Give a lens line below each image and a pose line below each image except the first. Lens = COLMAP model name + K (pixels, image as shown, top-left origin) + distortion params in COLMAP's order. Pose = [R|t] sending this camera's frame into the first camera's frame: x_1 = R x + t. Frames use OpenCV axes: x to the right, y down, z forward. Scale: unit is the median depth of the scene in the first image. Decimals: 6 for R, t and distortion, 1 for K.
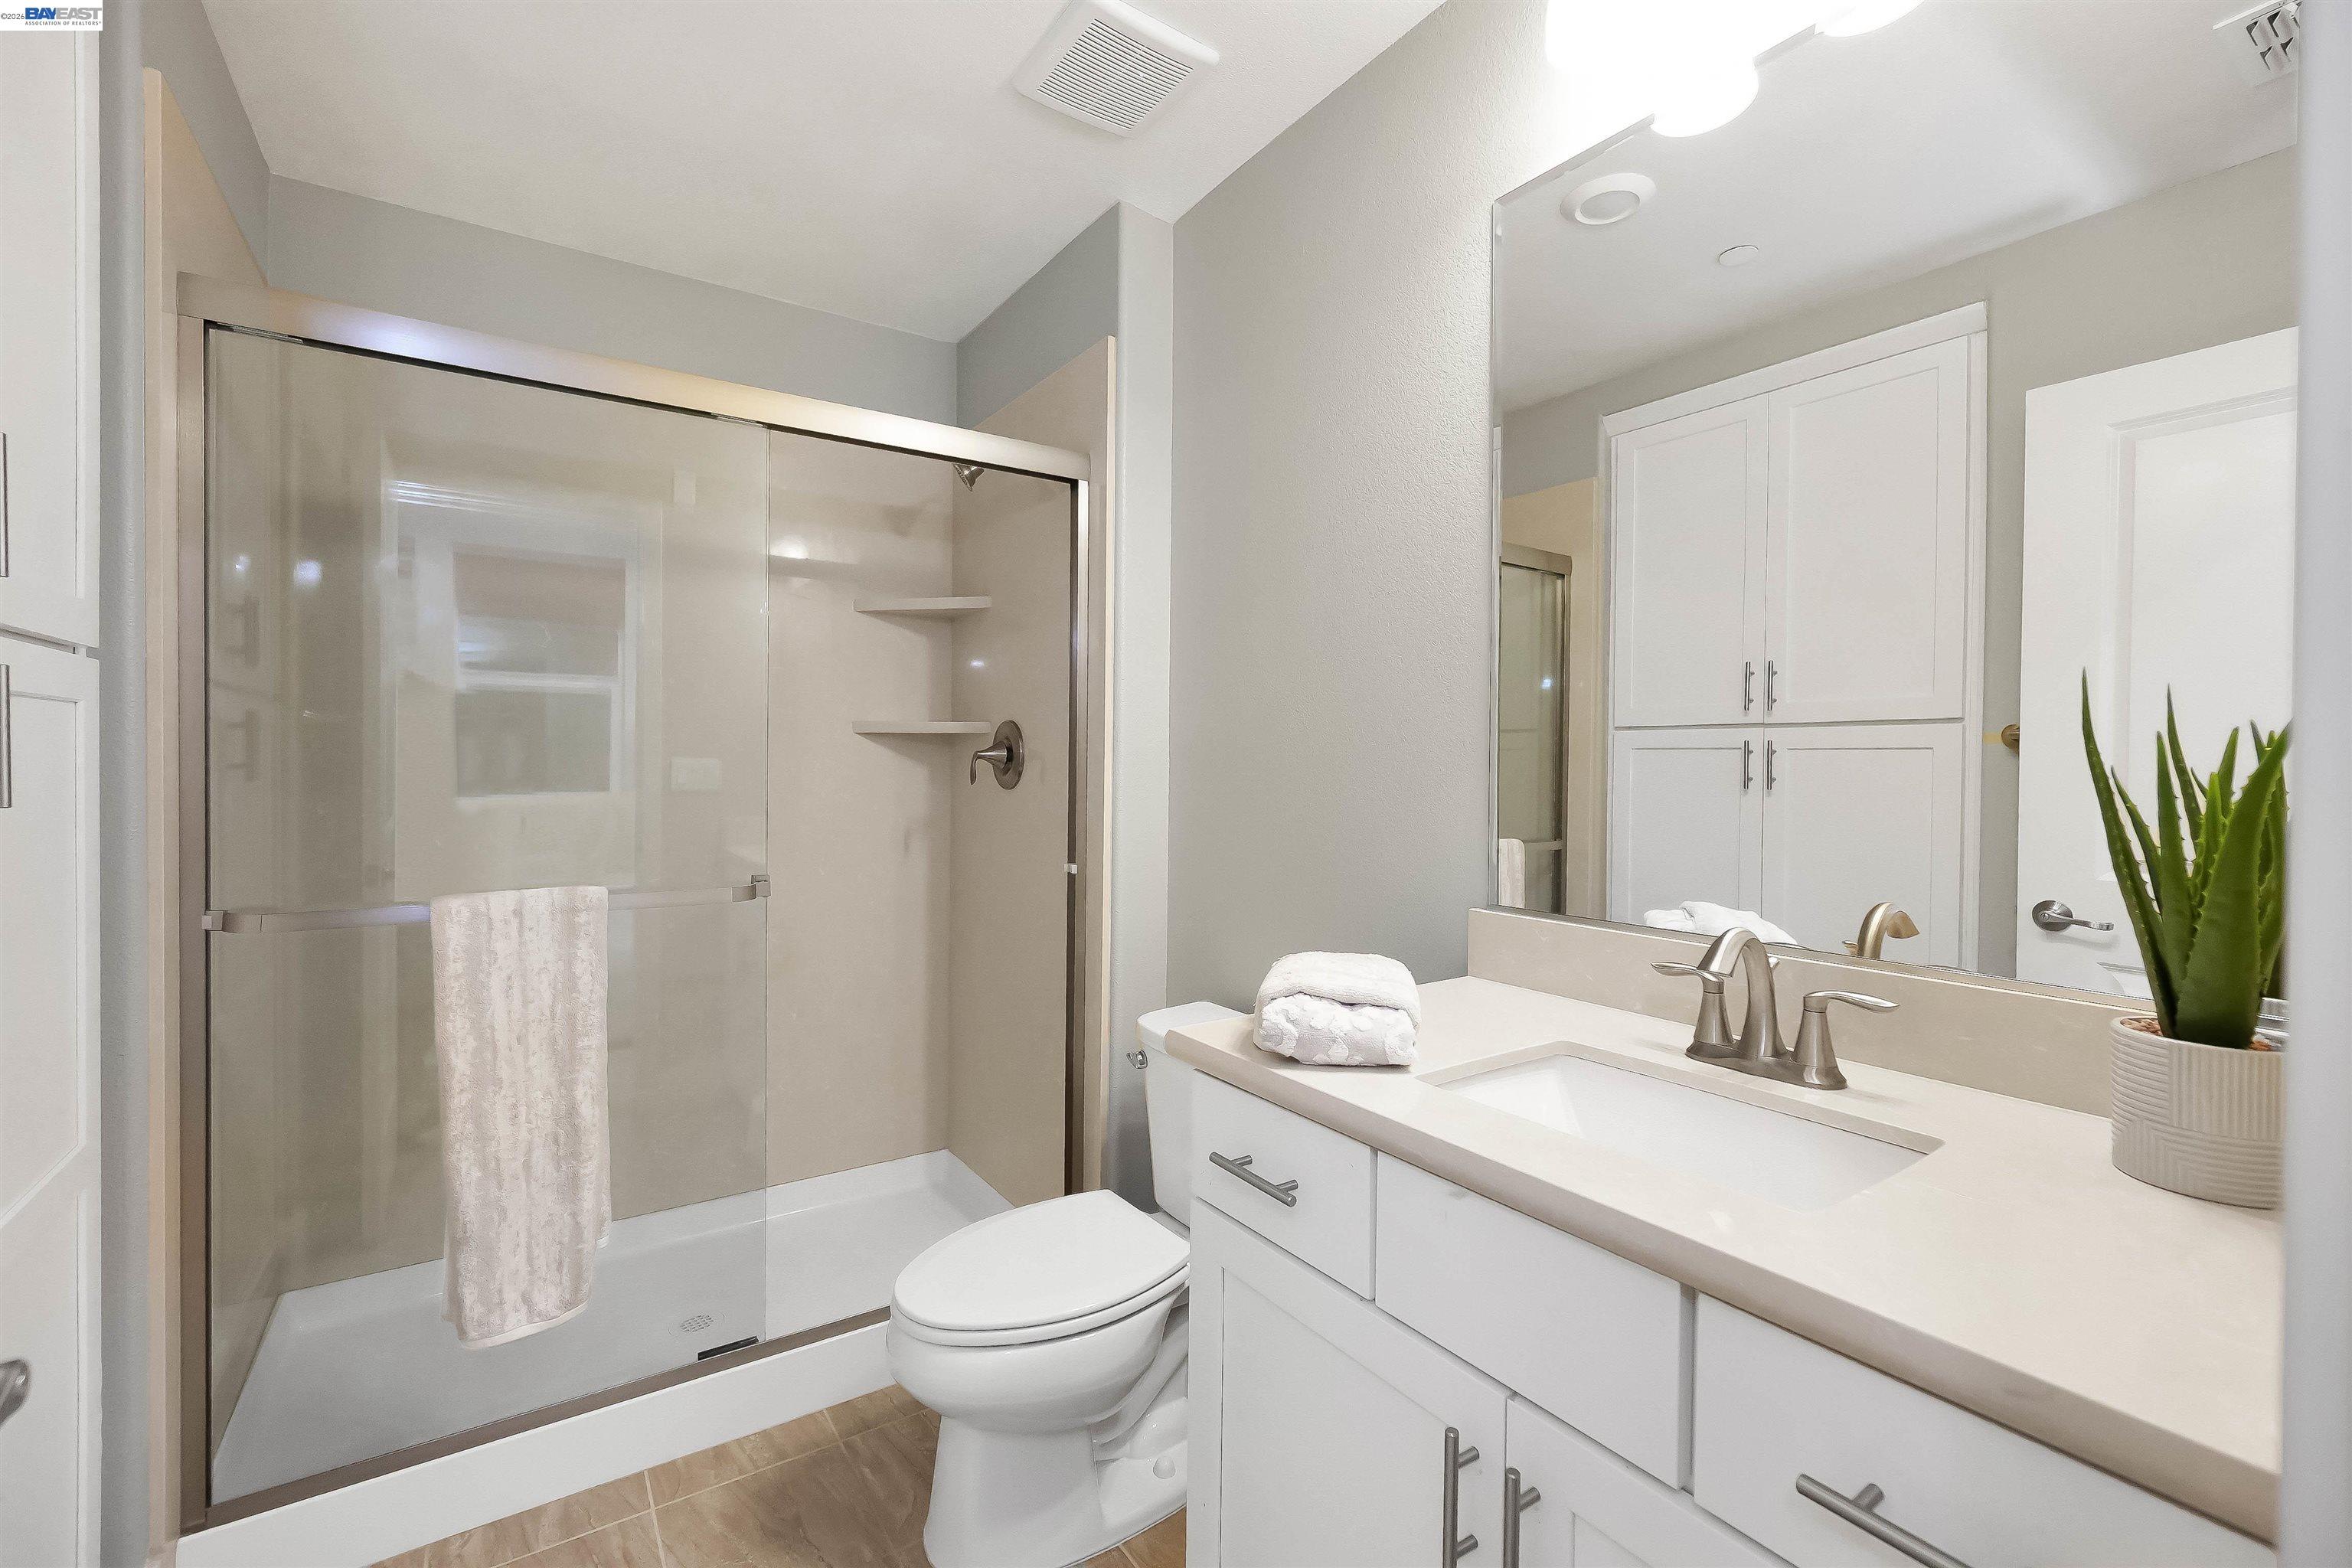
lens RADIAL K [[1014.3, 0, 1183.1], [0, 1014.3, 778.7], [0, 0, 1]] dist [0.000402, 0.001135]
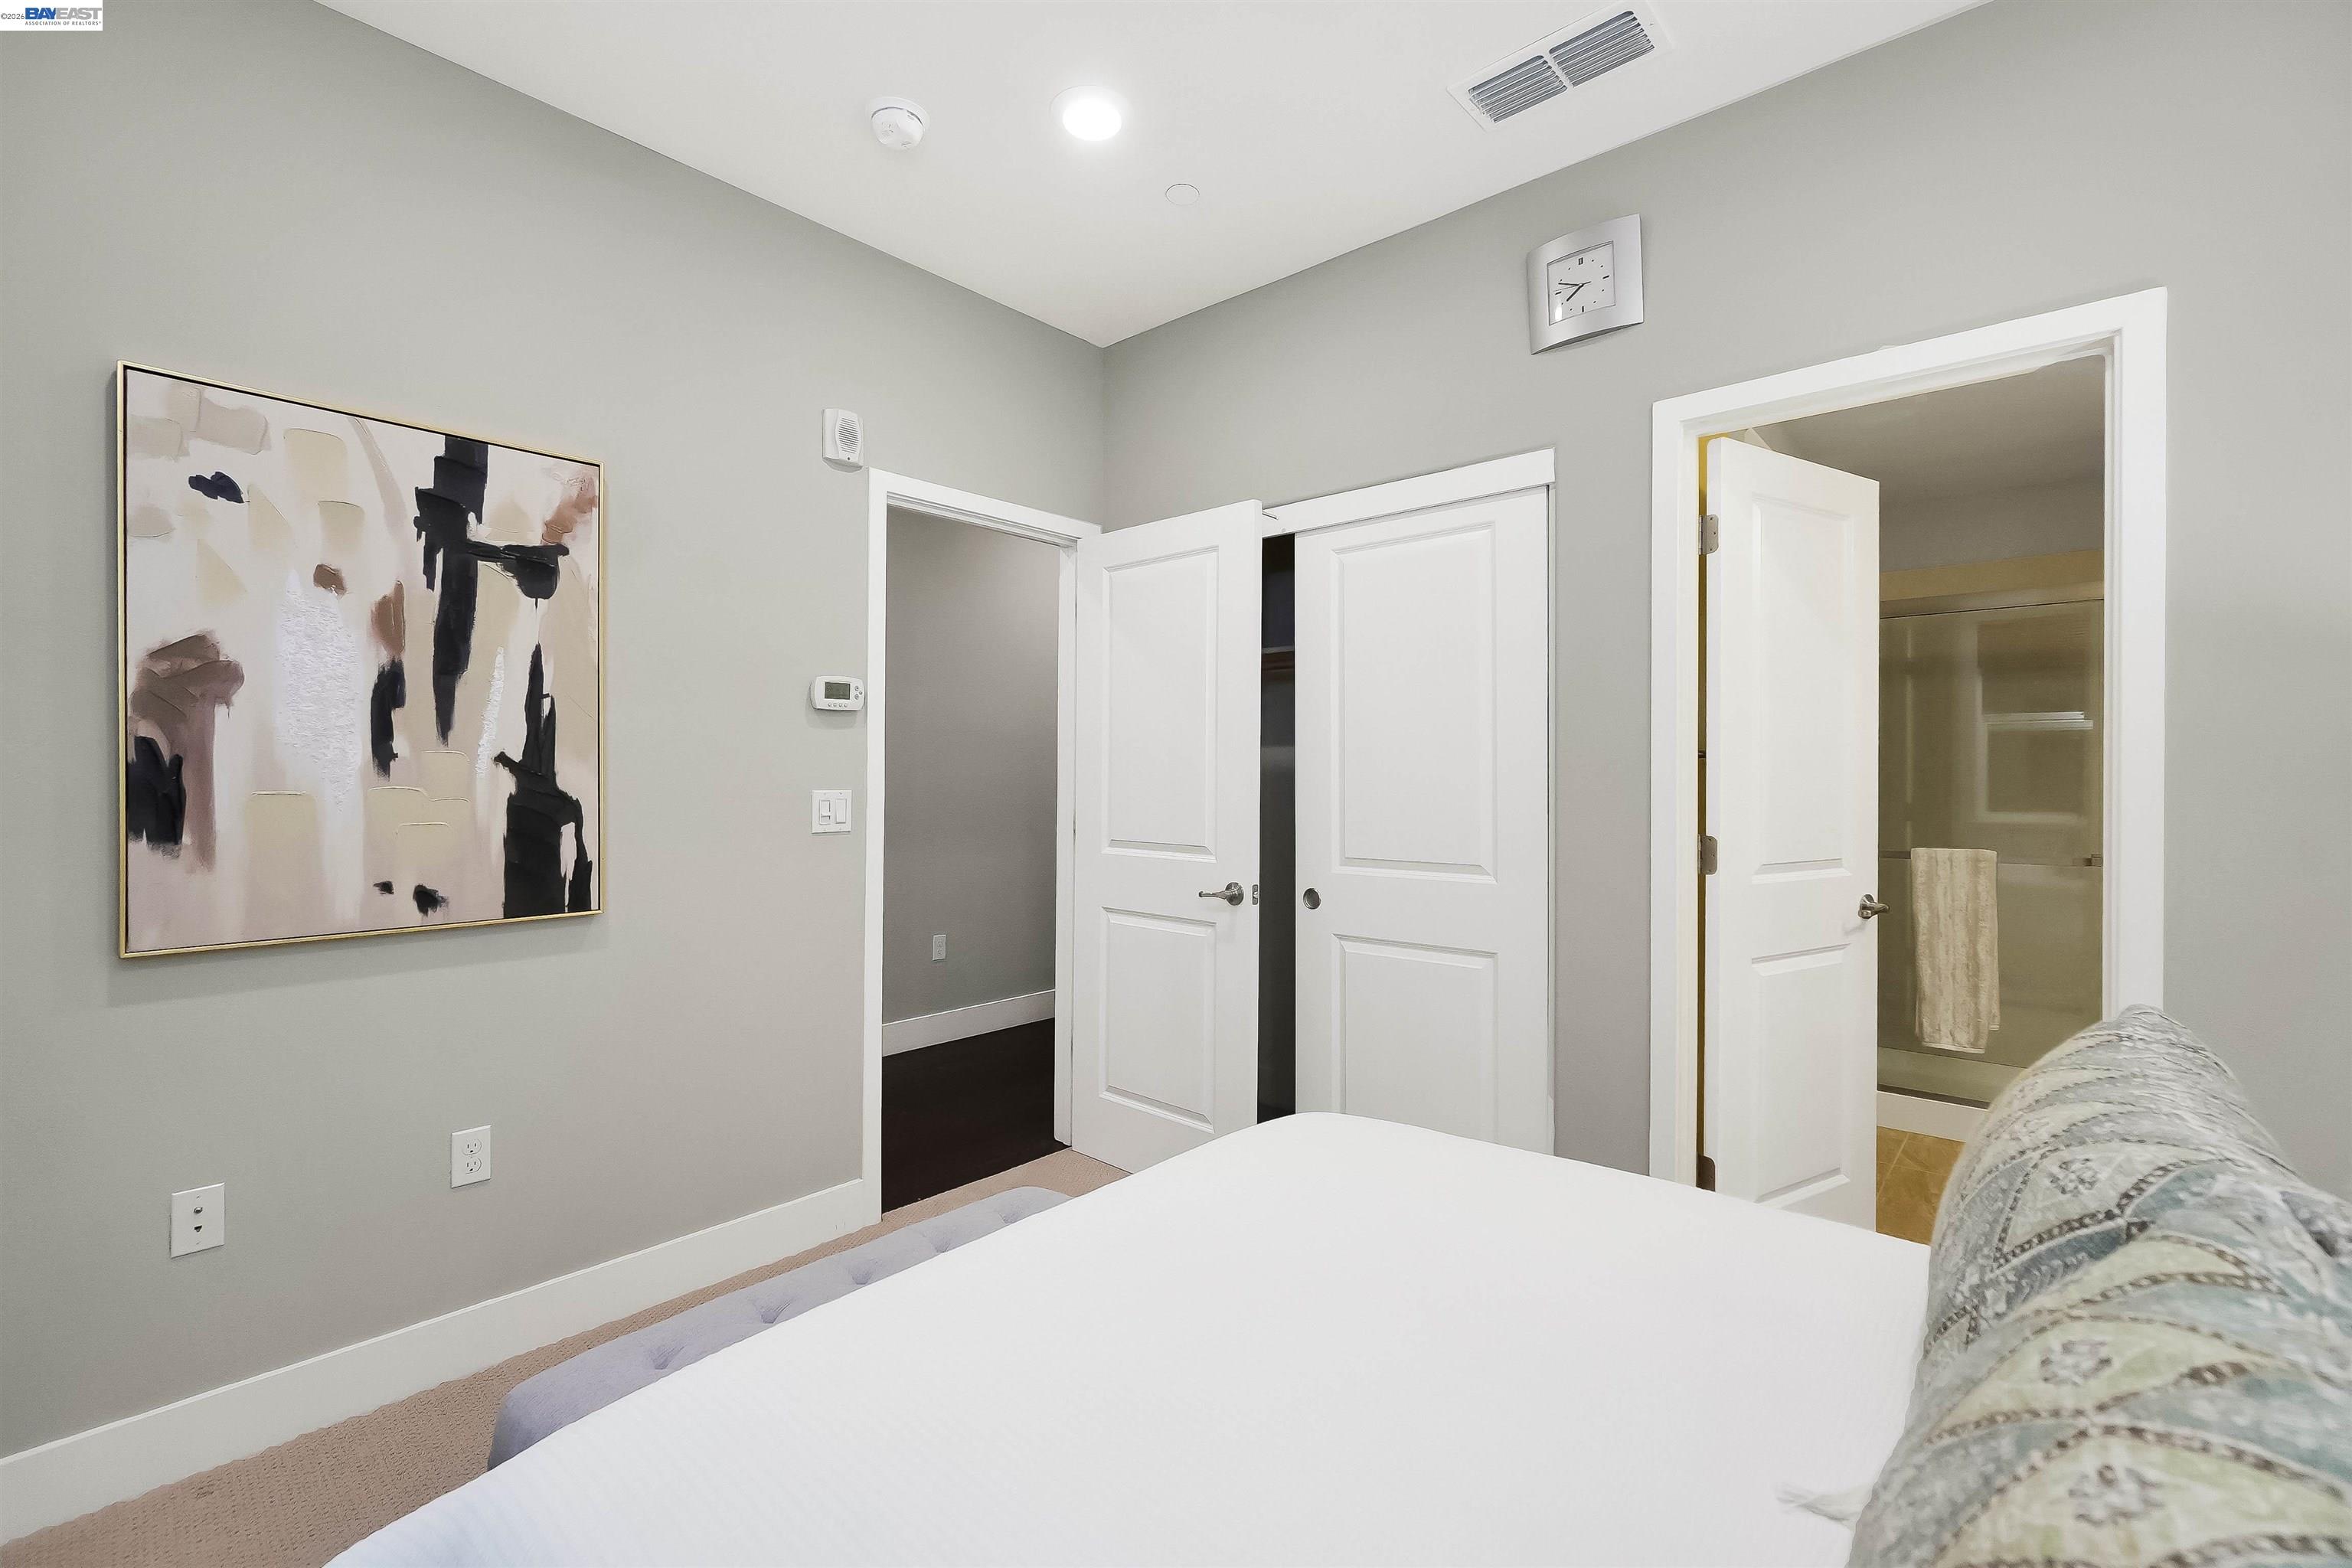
lens RADIAL K [[1014.3, 0, 1179.9], [0, 1014.3, 780.8], [0, 0, 1]] dist [0.000402, 0.001135]
pose [[0.244134, -0.003616, -0.969735, 1.060909], [-0.013101, 0.999889, -0.007027, 0.000471], [0.969653, 0.014420, 0.244060, -1.146920]]
